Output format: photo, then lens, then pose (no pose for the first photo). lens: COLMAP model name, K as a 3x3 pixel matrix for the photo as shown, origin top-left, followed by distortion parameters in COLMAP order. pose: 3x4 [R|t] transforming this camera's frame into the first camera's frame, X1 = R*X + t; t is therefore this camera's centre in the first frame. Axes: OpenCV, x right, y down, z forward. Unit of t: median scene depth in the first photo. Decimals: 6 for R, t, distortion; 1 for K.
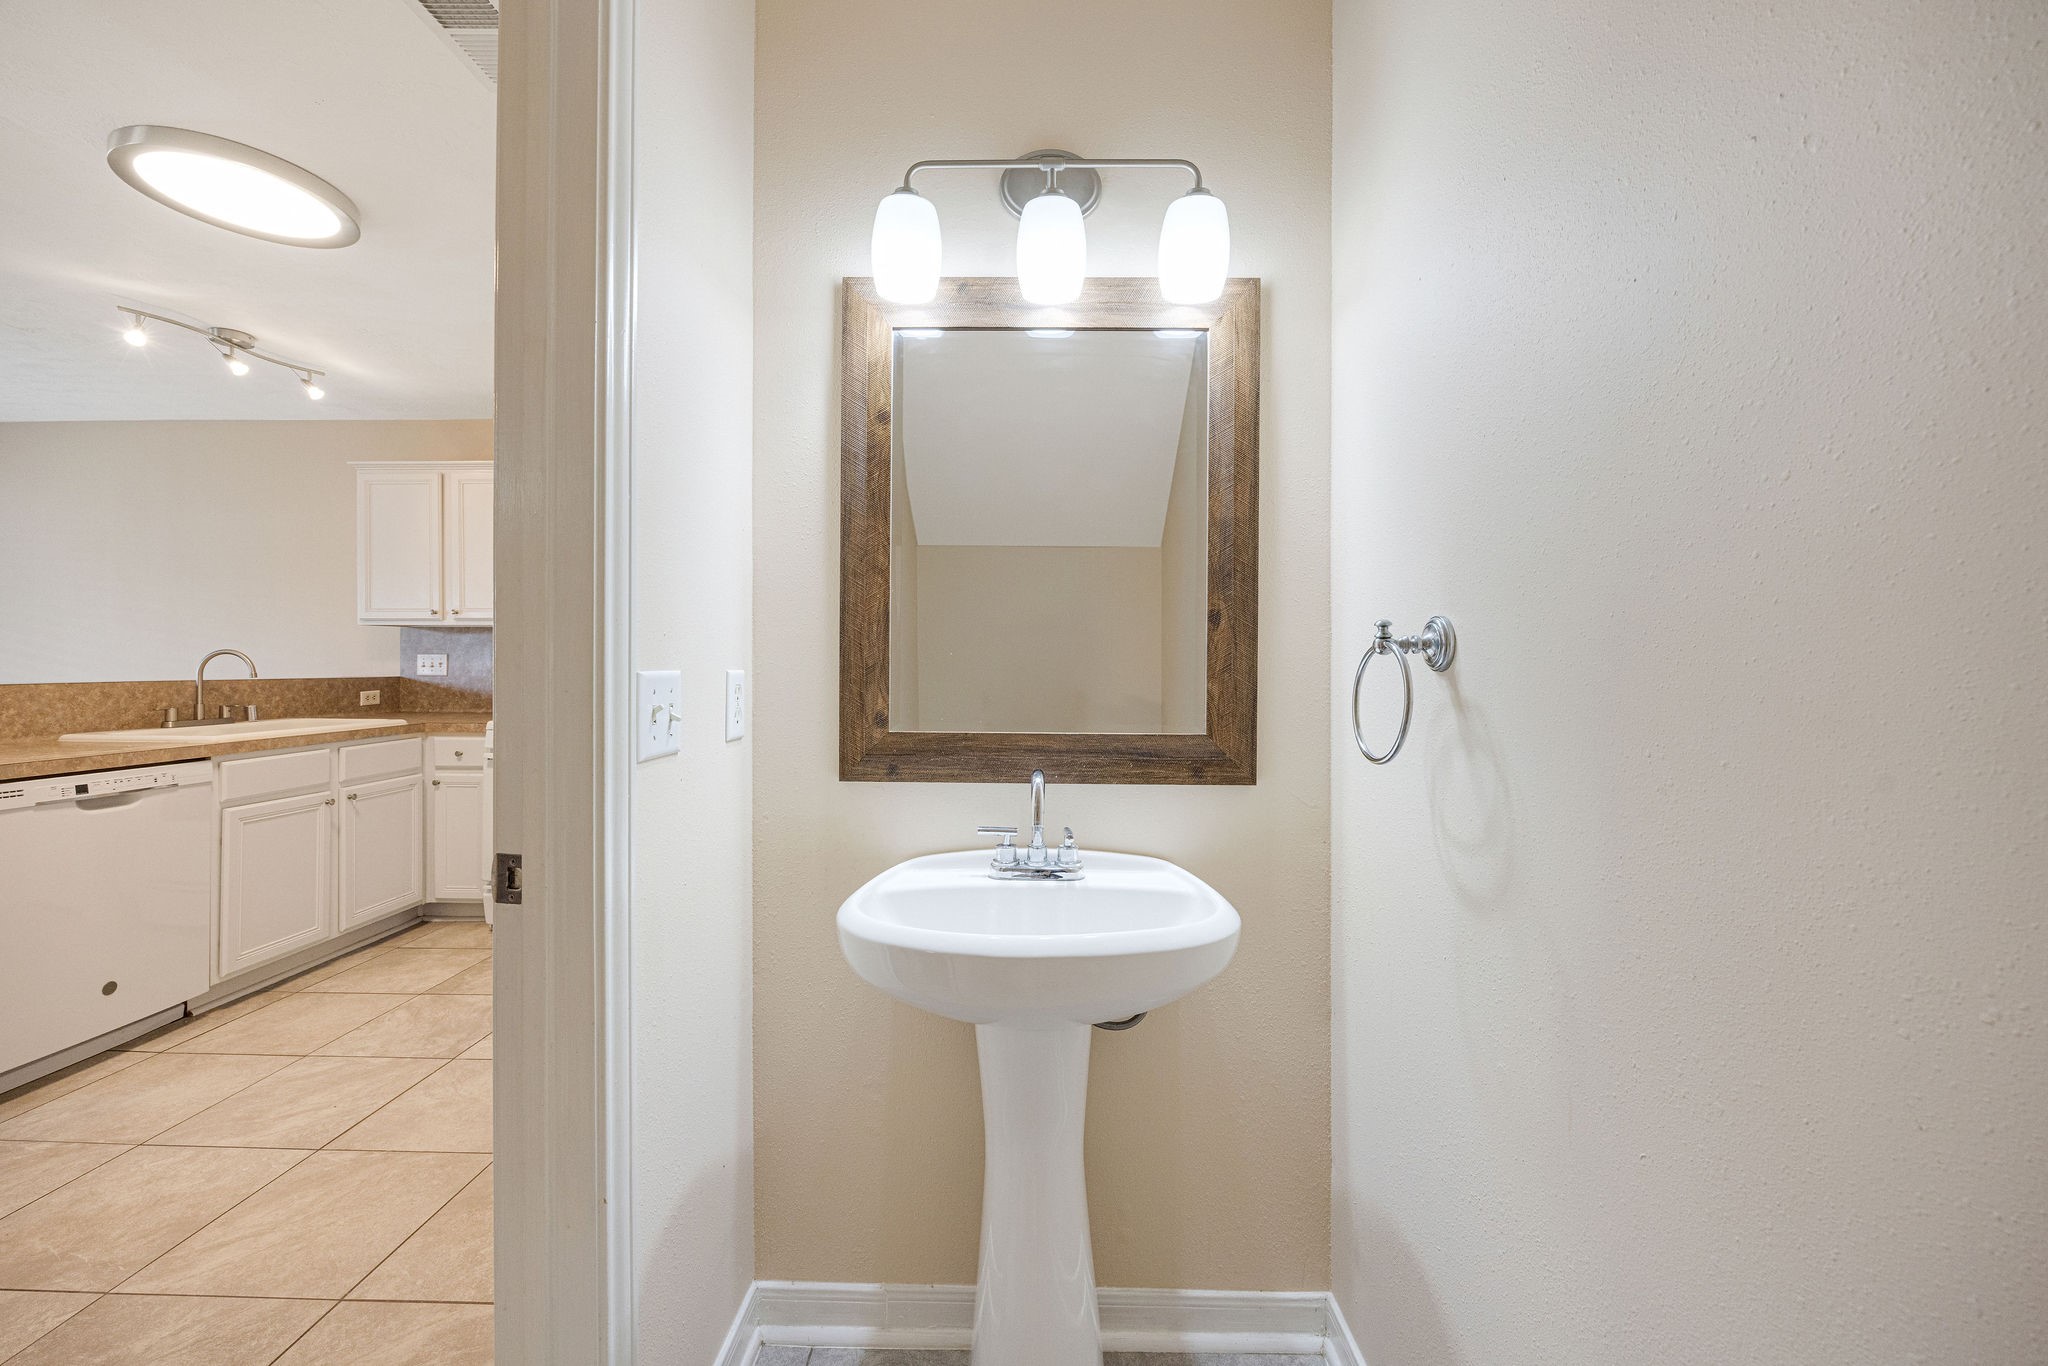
lens RADIAL K [[791.8, 0, 1020.2], [0, 791.8, 663.9], [0, 0, 1]] dist [-0.002221, -0.000290]
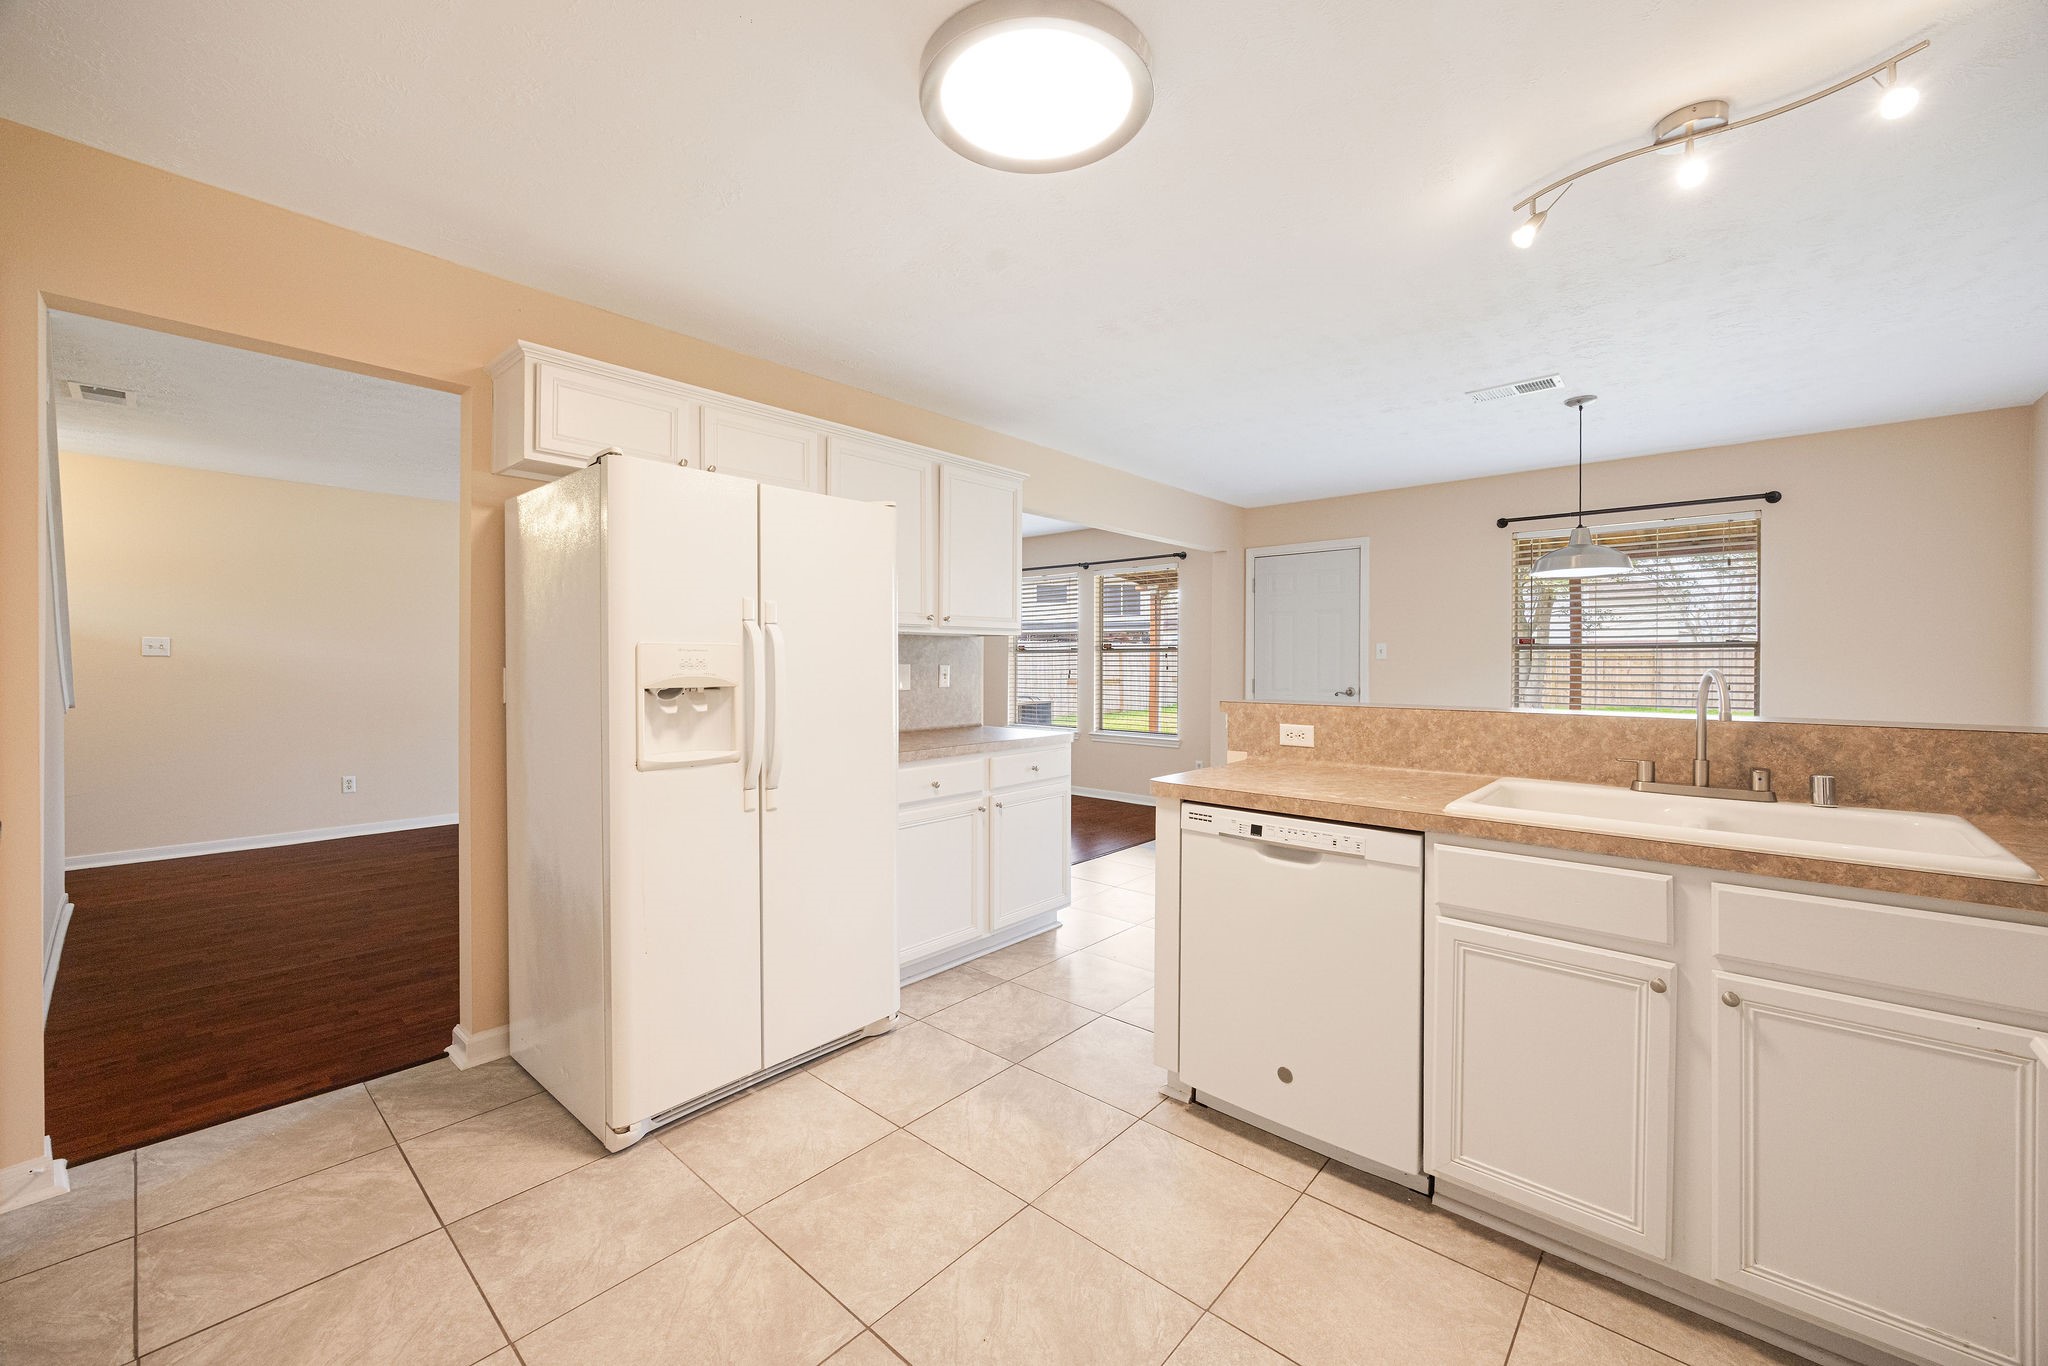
lens RADIAL K [[791.8, 0, 1020.2], [0, 791.8, 663.9], [0, 0, 1]] dist [-0.002221, -0.000290]
pose [[-0.646149, -0.003037, -0.763205, -0.328626], [-0.005632, 0.999984, 0.000789, -0.026747], [0.763190, 0.004808, -0.646156, 1.338210]]
